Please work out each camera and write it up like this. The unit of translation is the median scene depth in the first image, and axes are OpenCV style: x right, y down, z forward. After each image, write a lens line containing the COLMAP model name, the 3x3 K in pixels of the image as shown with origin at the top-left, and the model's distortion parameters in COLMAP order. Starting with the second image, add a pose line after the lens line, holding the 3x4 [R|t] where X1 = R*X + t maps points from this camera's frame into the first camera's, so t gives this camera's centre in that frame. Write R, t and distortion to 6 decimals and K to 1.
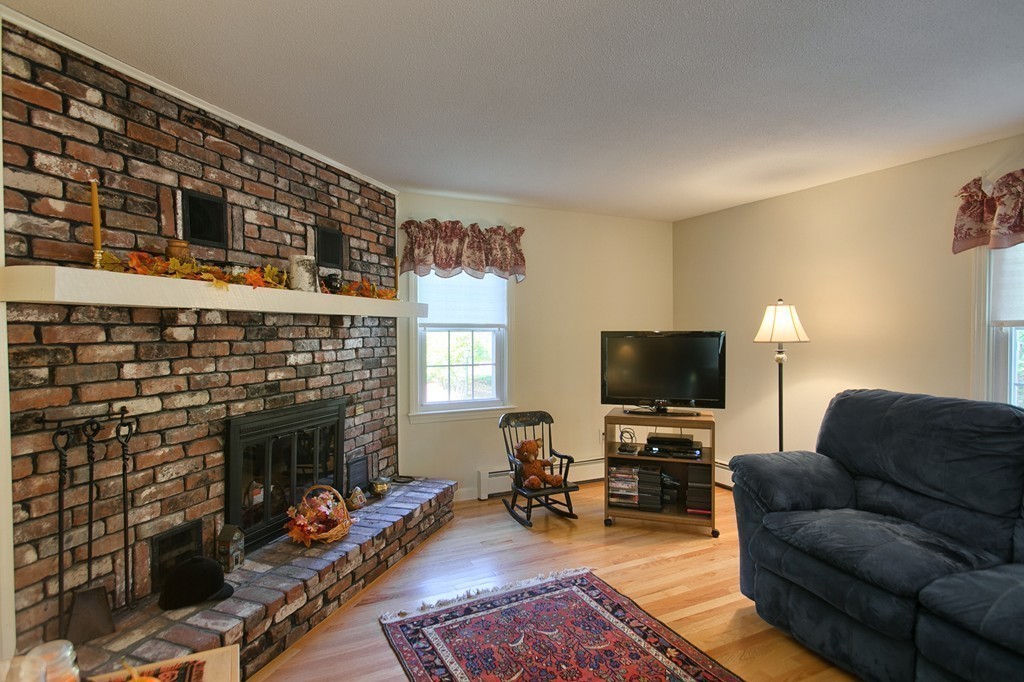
lens RADIAL K [[455.1, 0, 508.5], [0, 455.1, 340.0], [0, 0, 1]] dist [-0.020086, 0.009404]
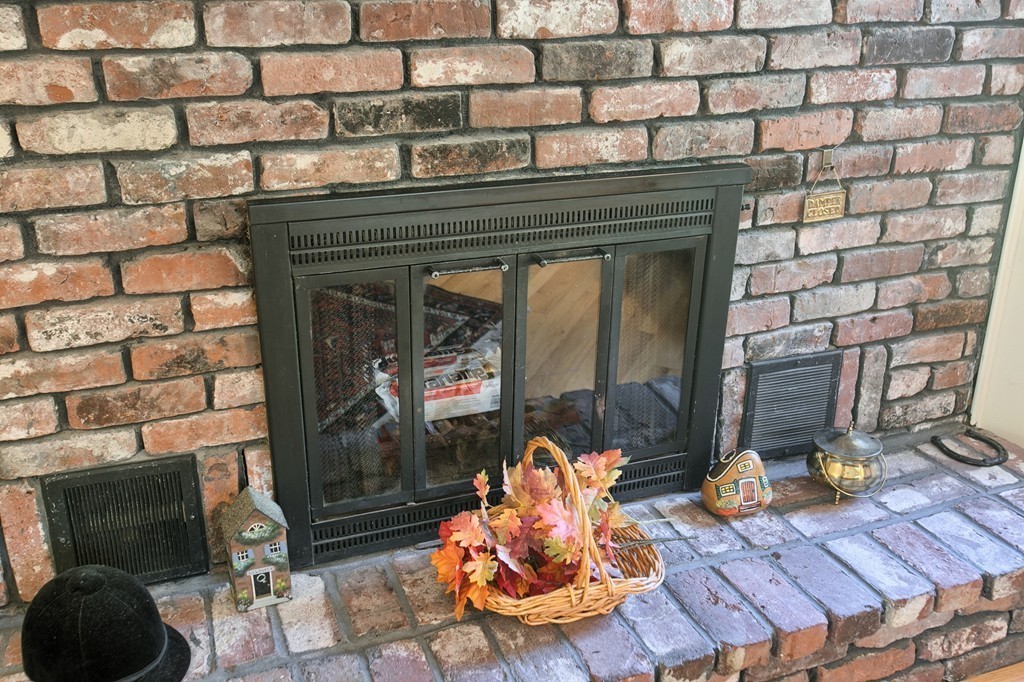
lens RADIAL K [[969.8, 0, 512.0], [0, 969.8, 341.0], [0, 0, 1]] dist [-0.007008, -0.010205]
pose [[0.638281, 0.292491, -0.712072, 0.026518], [-0.015272, 0.929634, 0.368167, 0.007896], [0.769652, -0.224120, 0.597835, 0.634536]]
